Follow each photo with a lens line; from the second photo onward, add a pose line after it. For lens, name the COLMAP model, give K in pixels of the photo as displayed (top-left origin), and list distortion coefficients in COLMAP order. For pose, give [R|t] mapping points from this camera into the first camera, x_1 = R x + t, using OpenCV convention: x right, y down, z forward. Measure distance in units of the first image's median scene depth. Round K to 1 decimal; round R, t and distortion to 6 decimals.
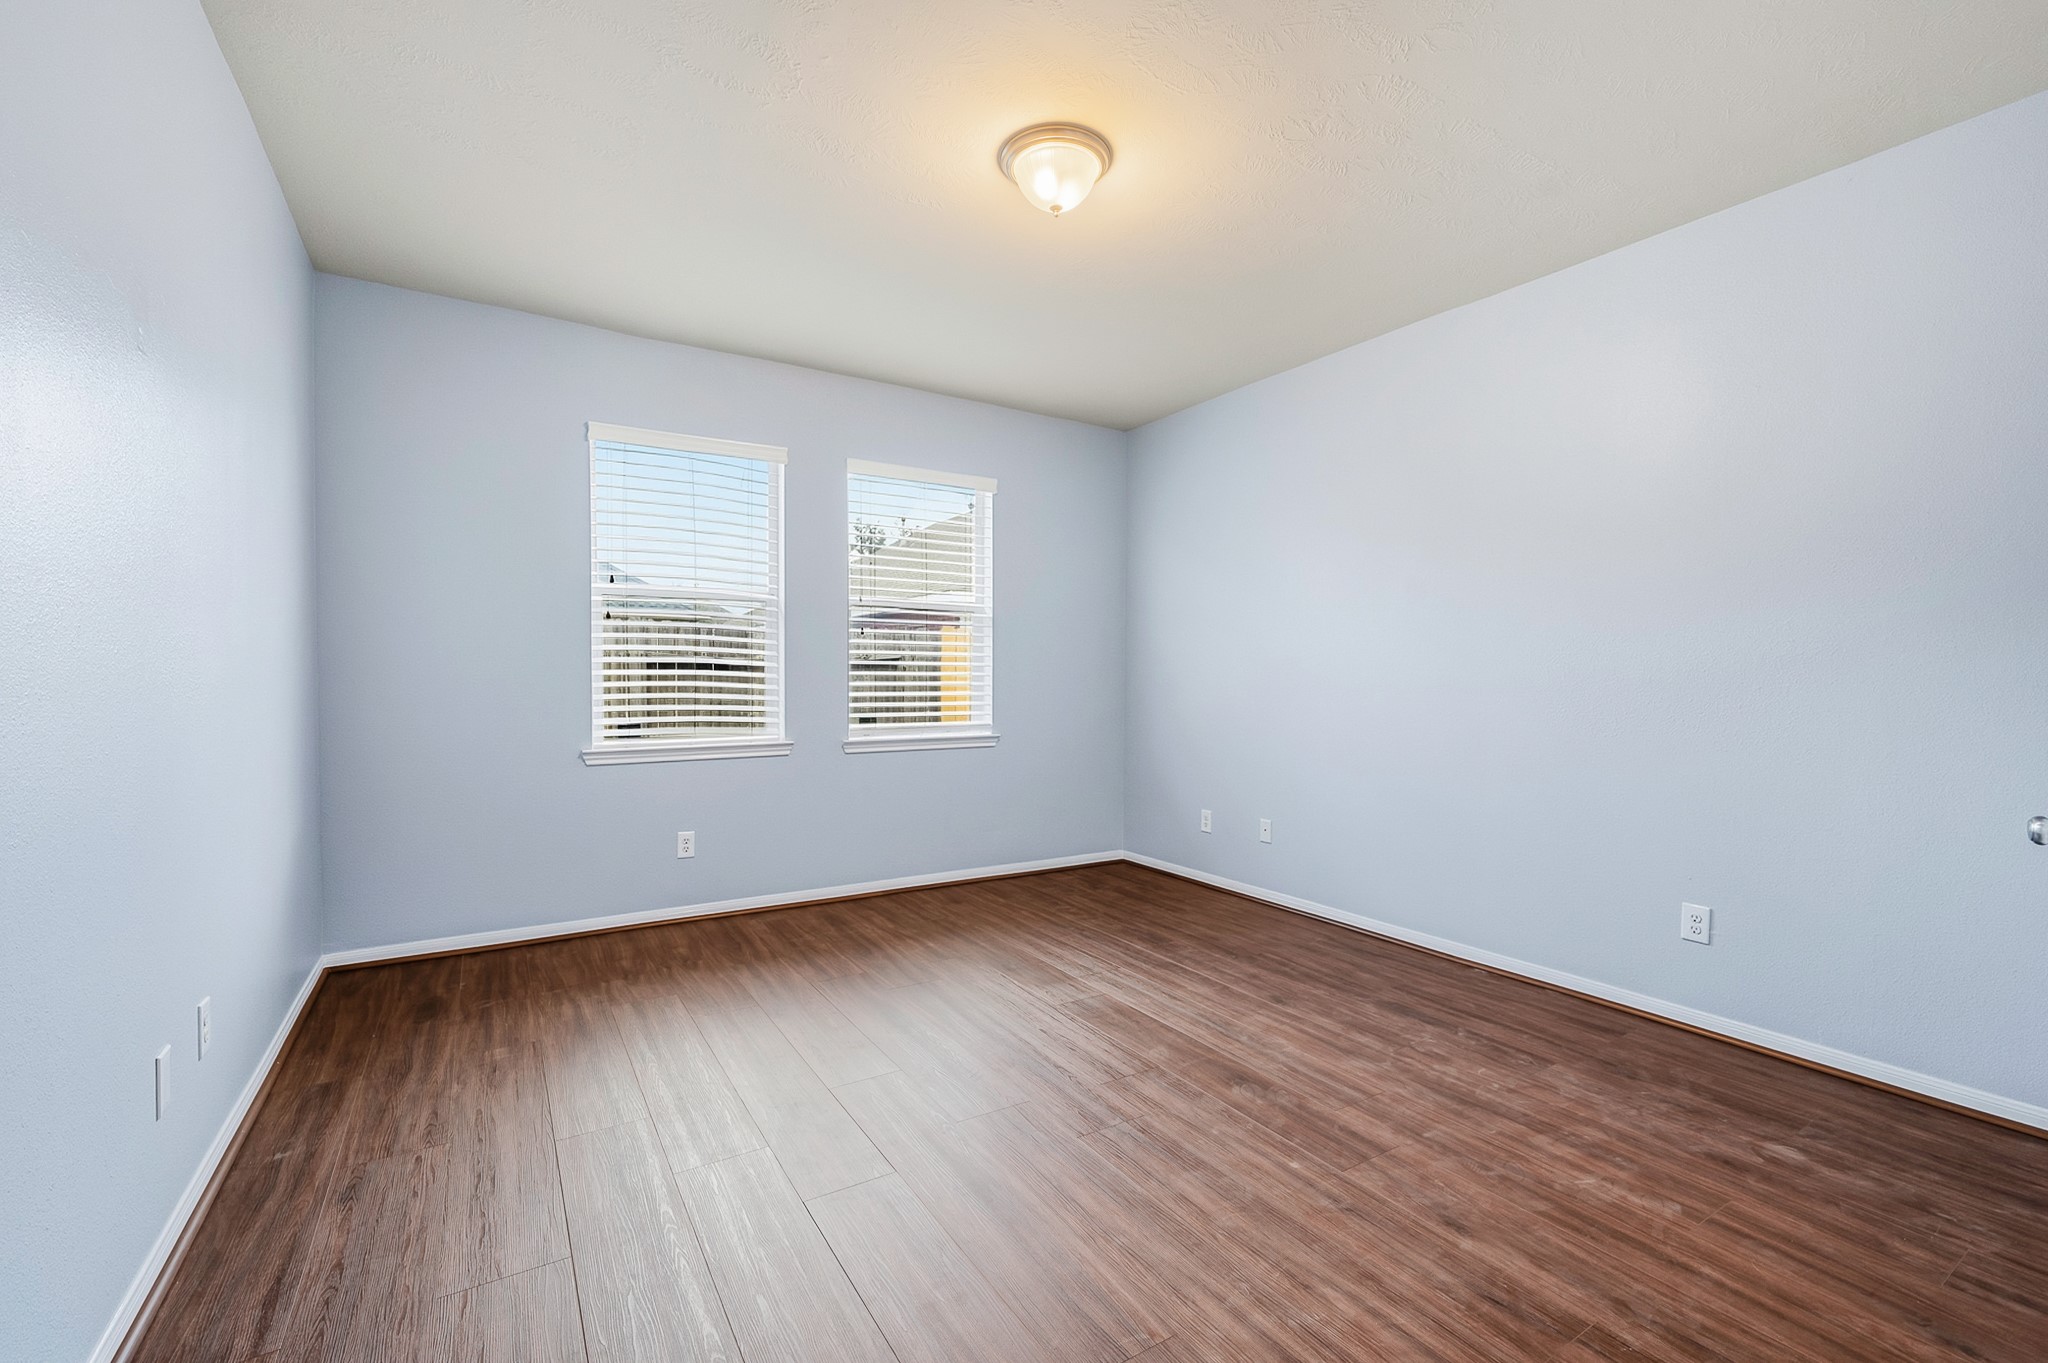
lens RADIAL K [[851.7, 0, 1021.5], [0, 851.7, 680.8], [0, 0, 1]] dist [-0.003336, 0.001663]
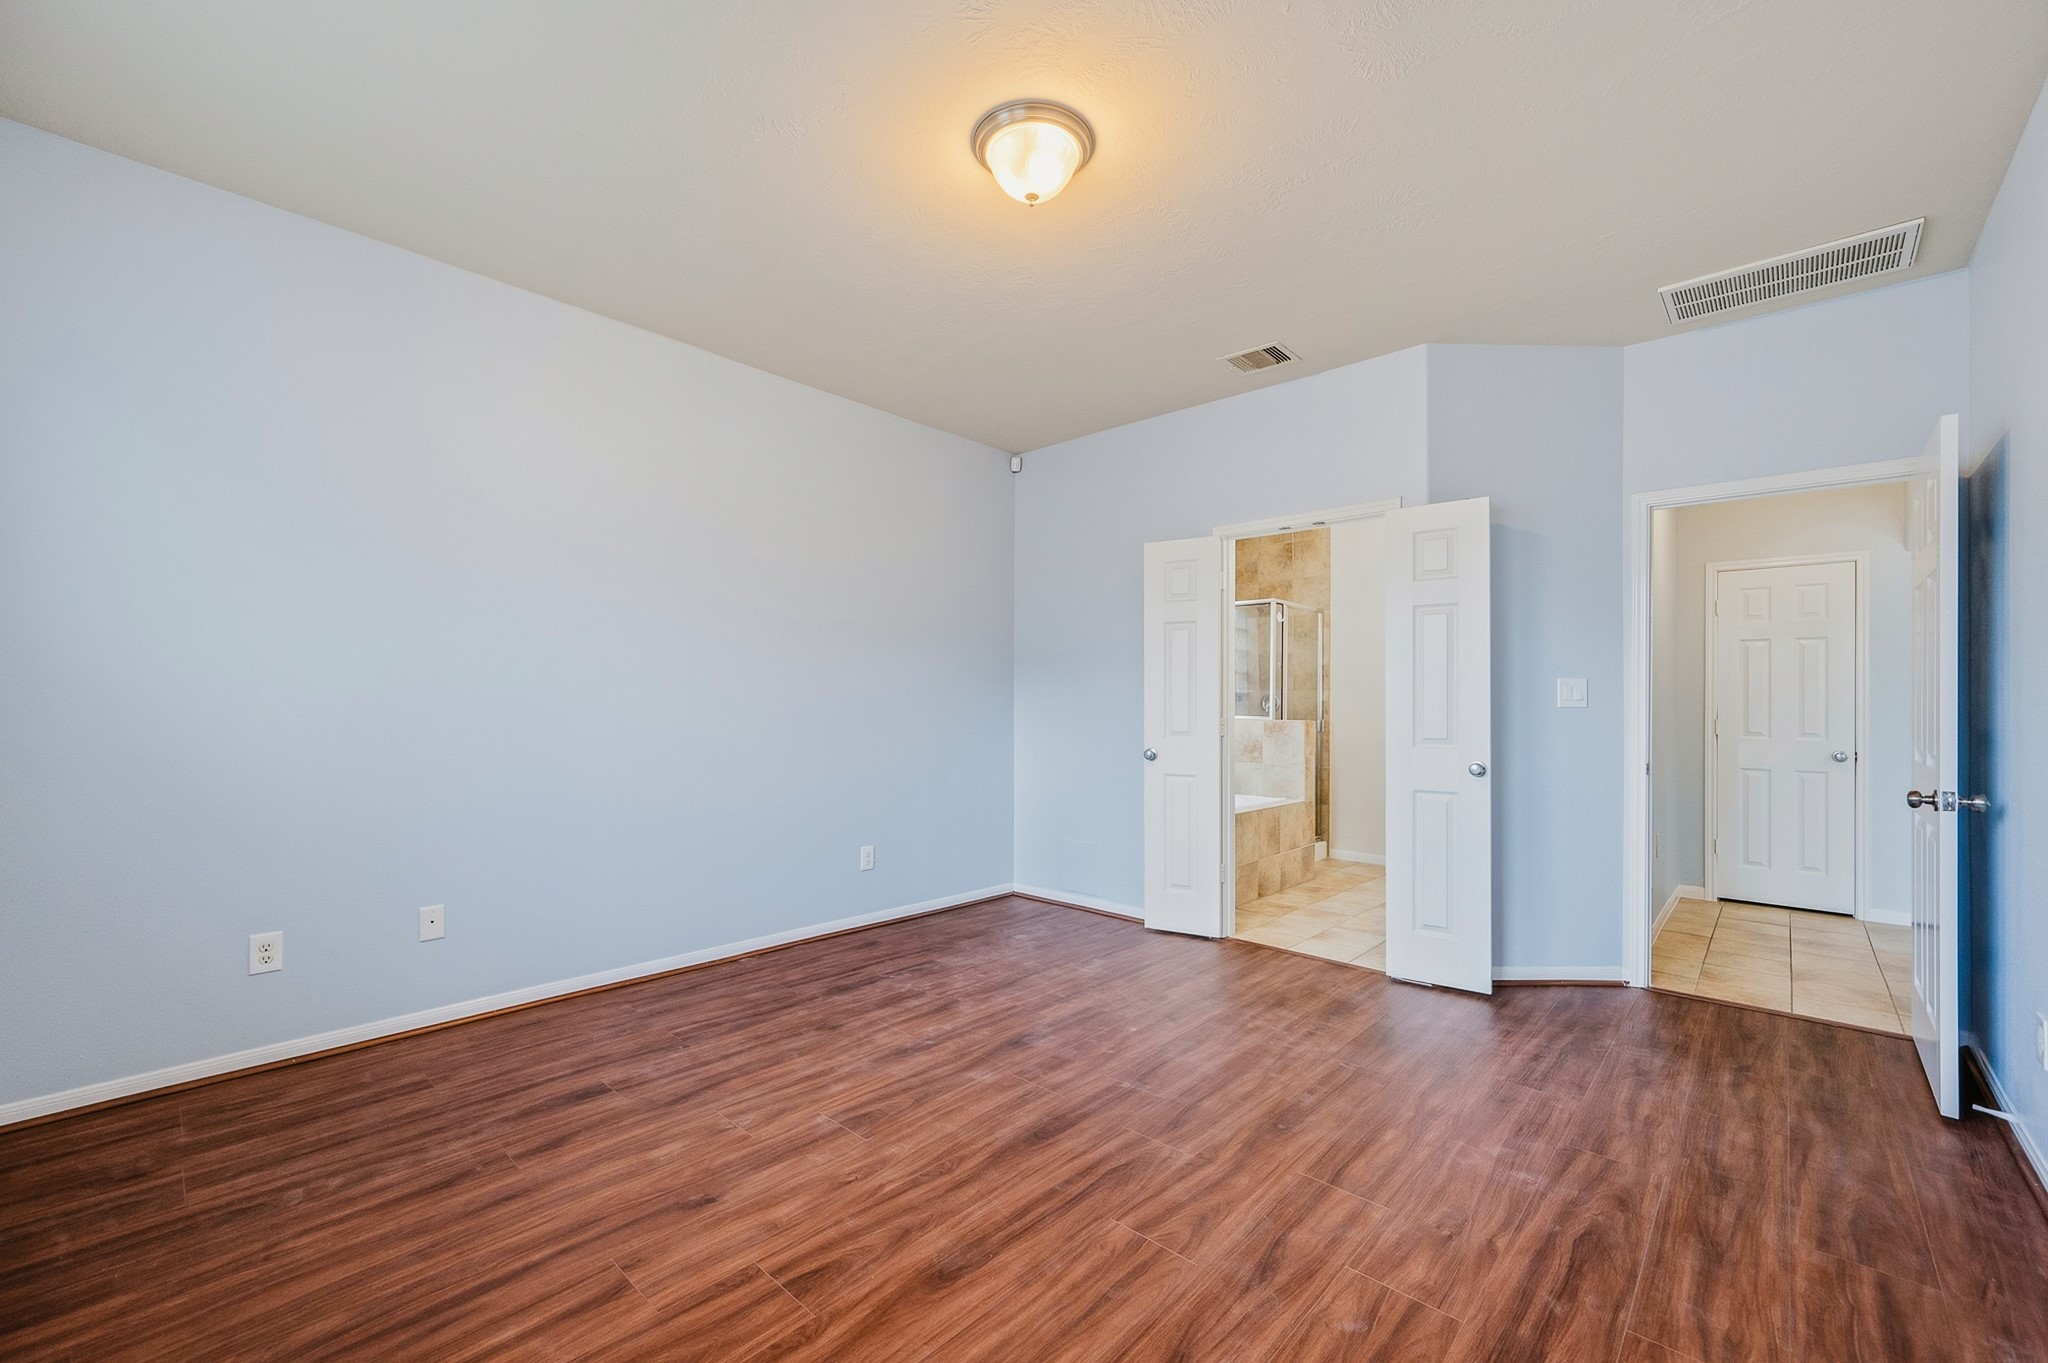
lens RADIAL K [[818.1, 0, 1013.6], [0, 818.1, 685.1], [0, 0, 1]] dist [0.003357, -0.001925]
pose [[-0.239646, 0.007317, 0.970833, -0.659496], [-0.007068, 0.999932, -0.009281, -0.021393], [-0.970835, -0.009086, -0.239578, 0.976661]]
